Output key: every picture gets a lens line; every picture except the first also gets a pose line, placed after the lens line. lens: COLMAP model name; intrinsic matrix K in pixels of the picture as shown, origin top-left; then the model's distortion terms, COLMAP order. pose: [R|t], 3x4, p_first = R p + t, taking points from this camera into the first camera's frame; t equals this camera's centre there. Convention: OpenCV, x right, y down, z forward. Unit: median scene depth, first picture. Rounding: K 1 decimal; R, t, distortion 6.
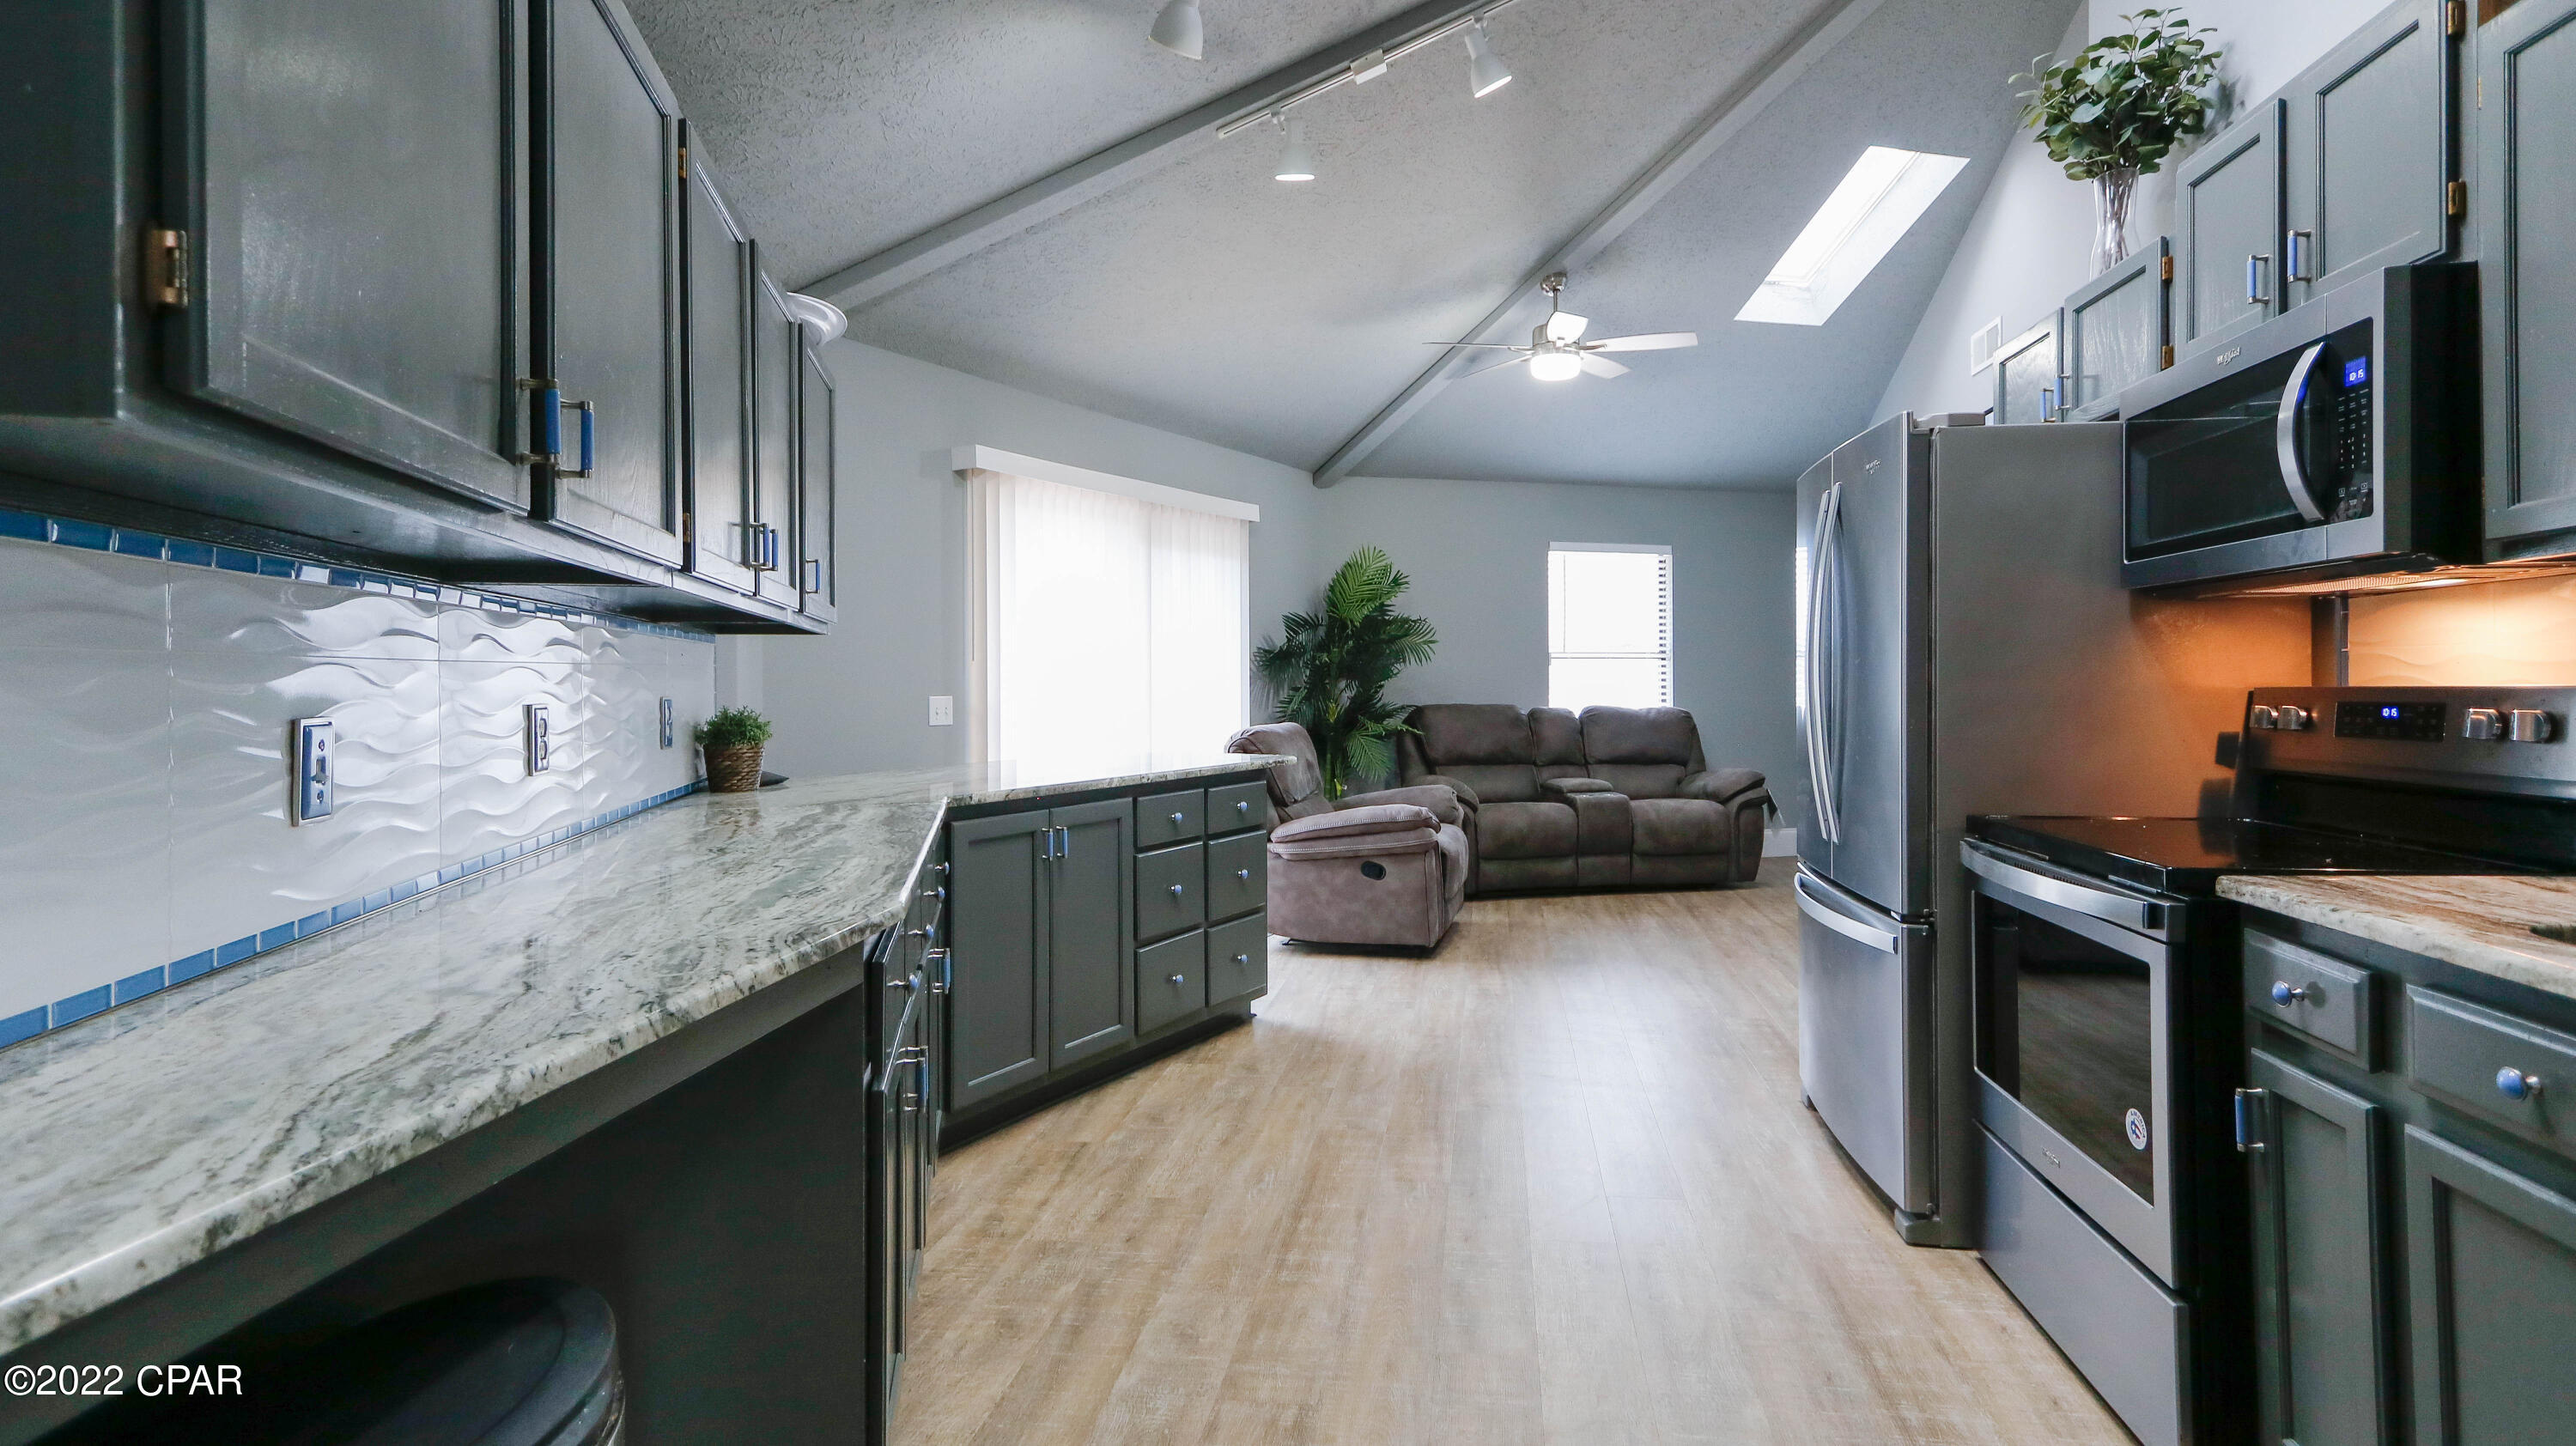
lens RADIAL K [[1247.3, 0, 1333.1], [0, 1247.3, 686.9], [0, 0, 1]] dist [0.016637, -0.000941]
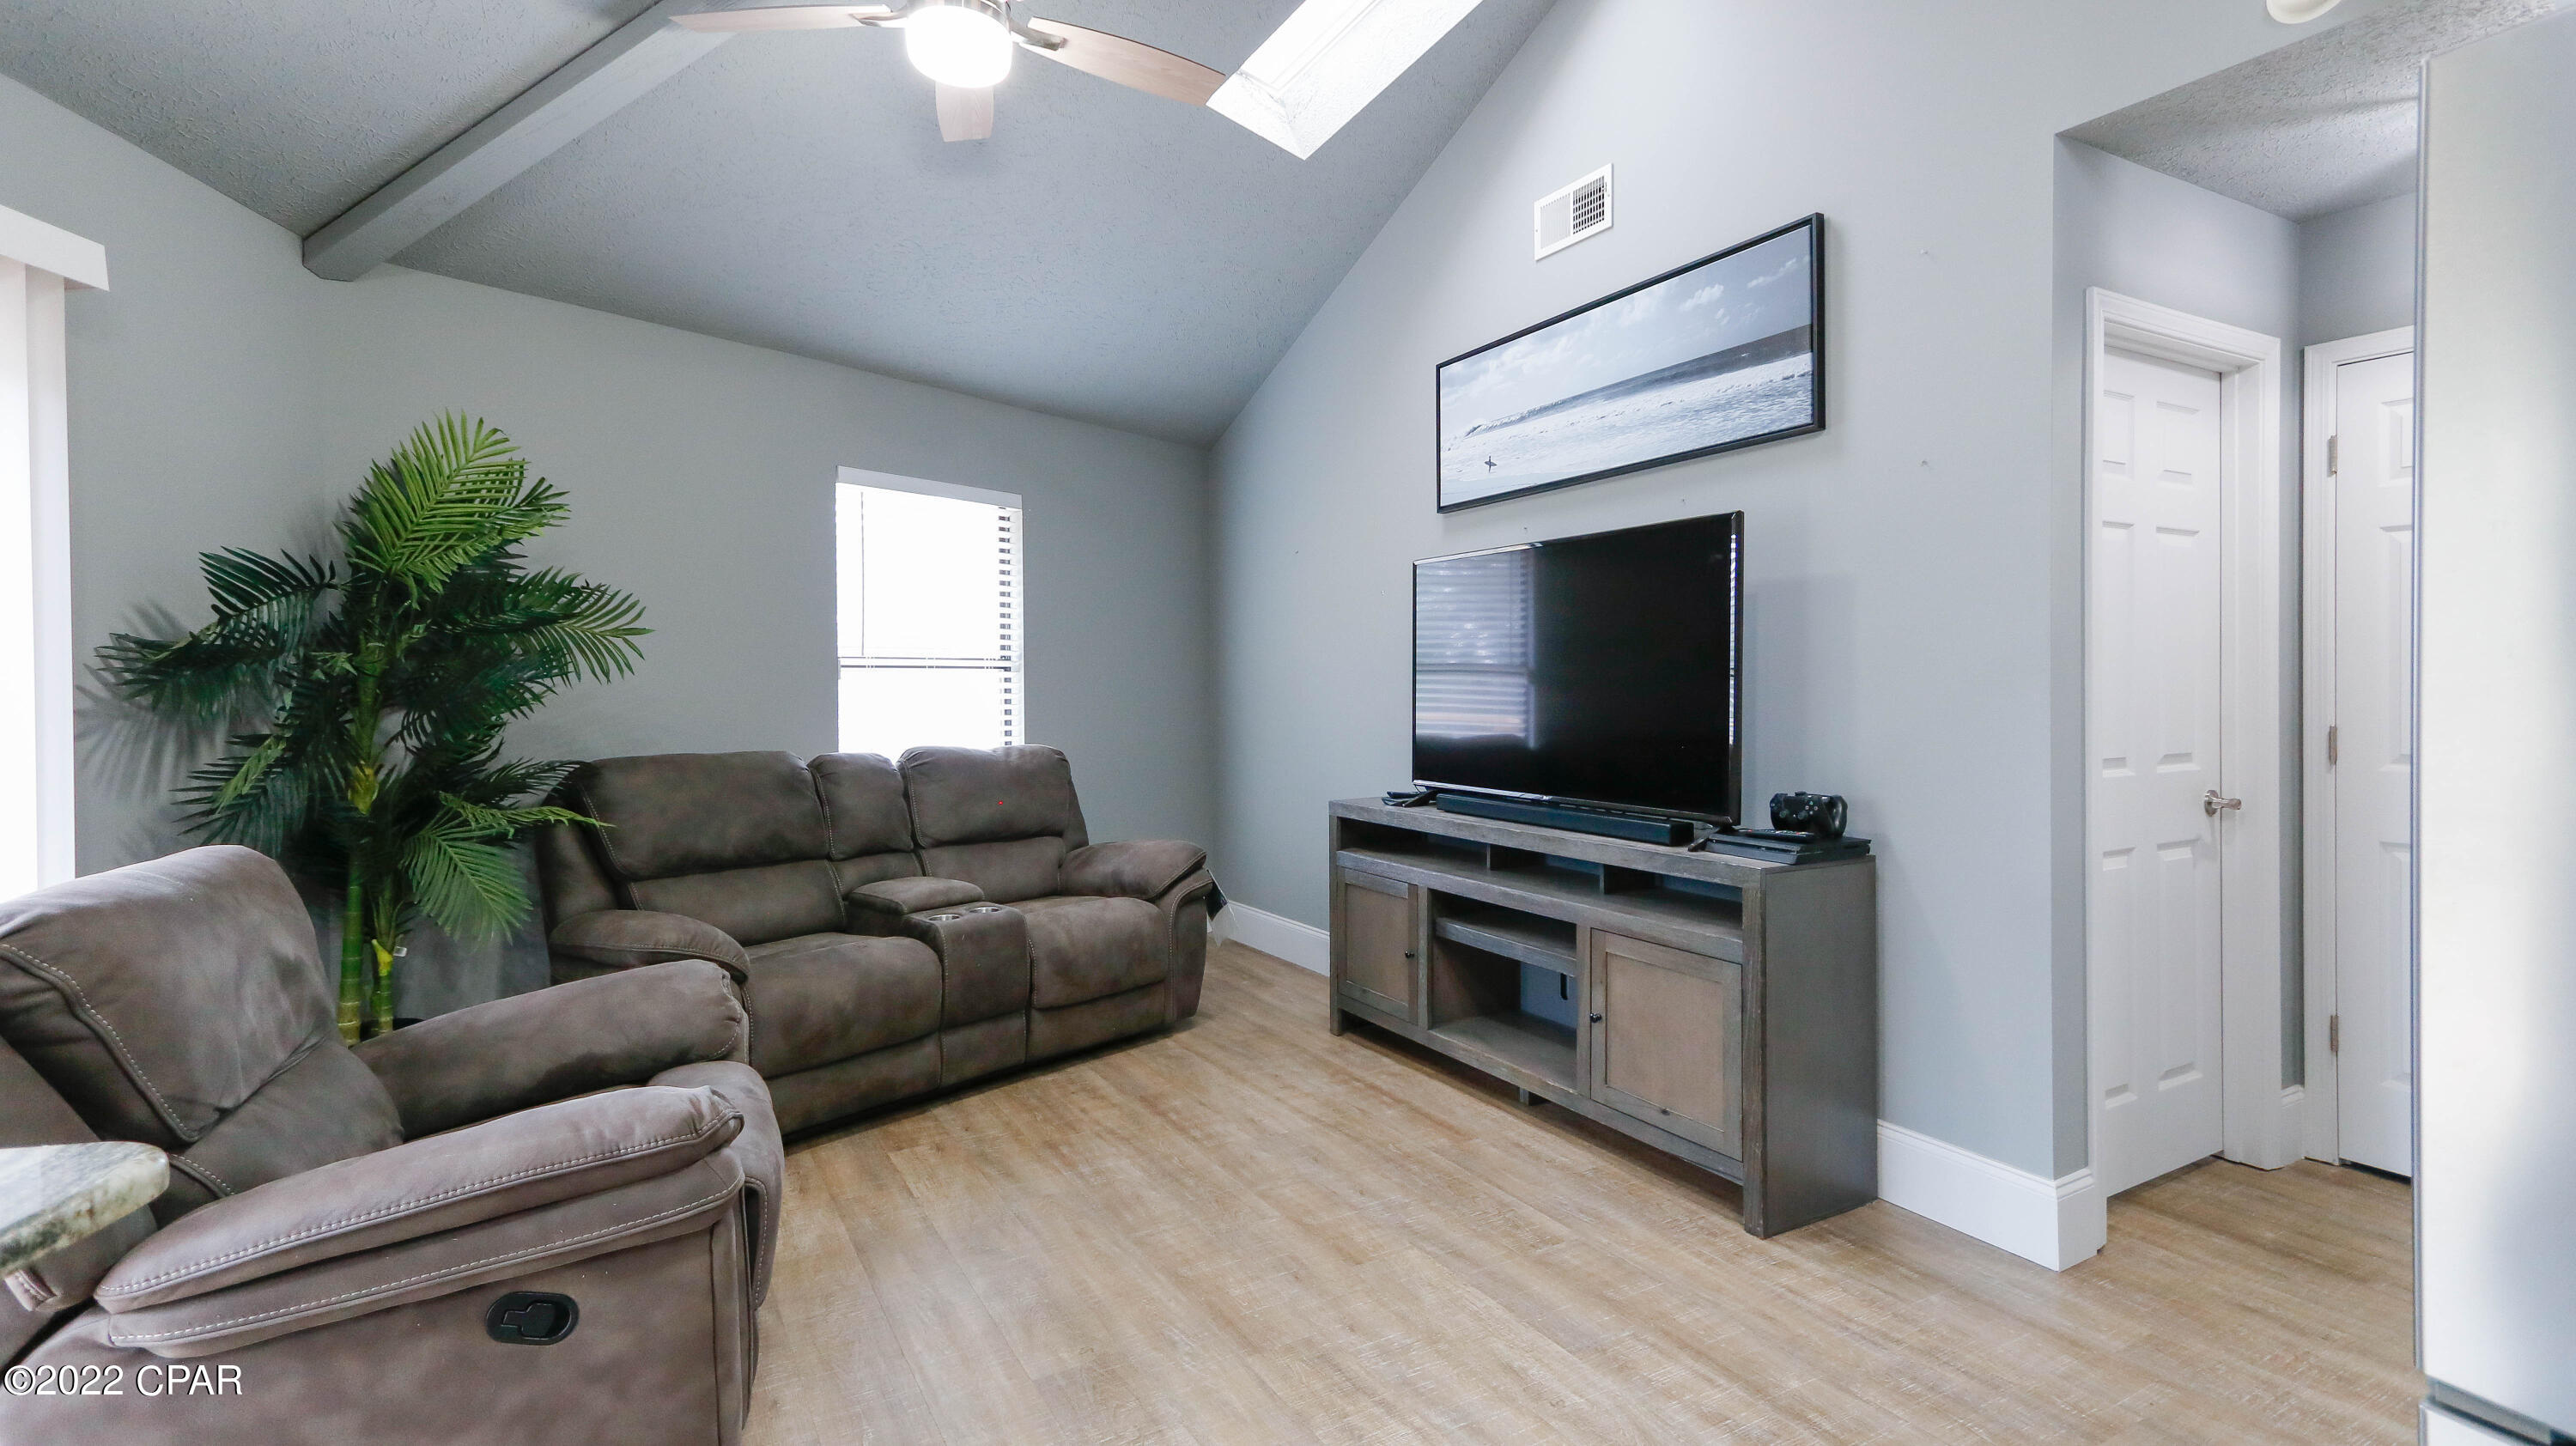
lens RADIAL K [[1153.9, 0, 1241.3], [0, 1153.9, 703.8], [0, 0, 1]] dist [0.015668, -0.000220]
pose [[0.797859, -0.012192, 0.602721, -0.003422], [0.004799, 0.999892, 0.013873, -0.031968], [-0.602826, -0.008176, 0.797831, 1.169343]]
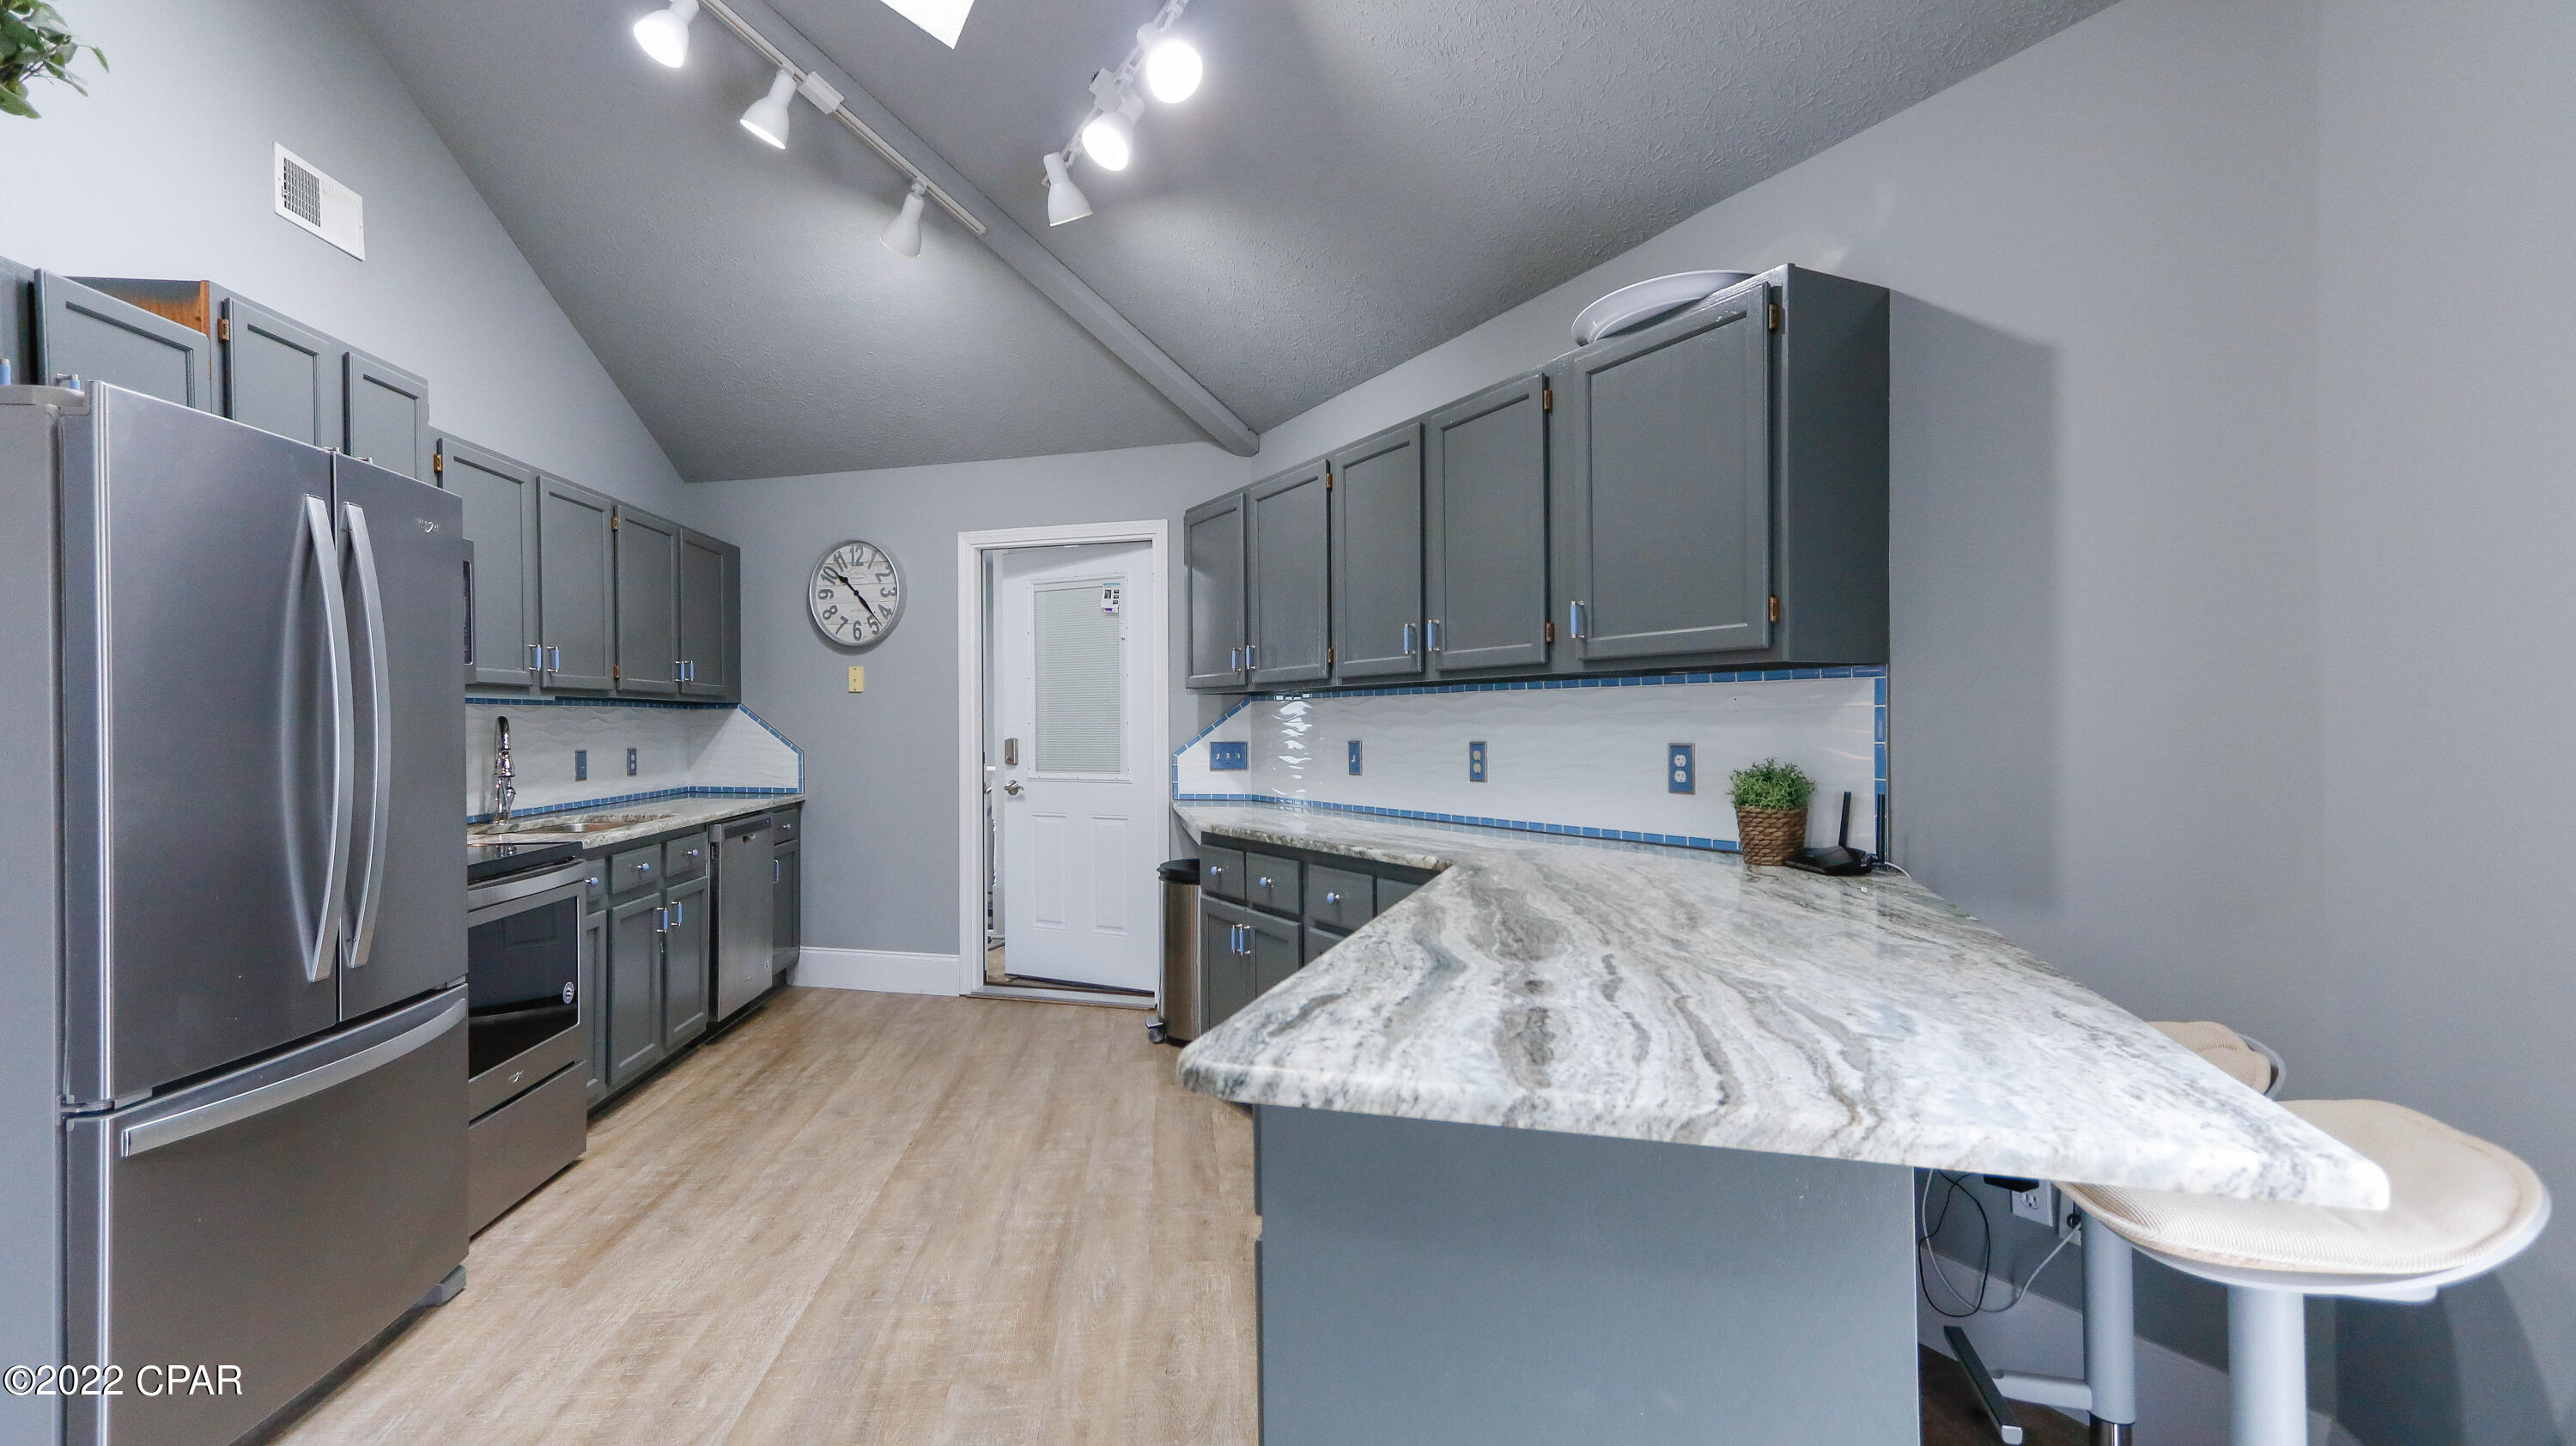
lens RADIAL K [[1153.9, 0, 1241.3], [0, 1153.9, 703.8], [0, 0, 1]] dist [0.015668, -0.000220]
pose [[-0.980536, 0.015265, -0.195747, 0.004711], [0.017880, 0.999773, -0.011600, -0.019944], [0.195526, -0.014874, -0.980586, 1.965681]]
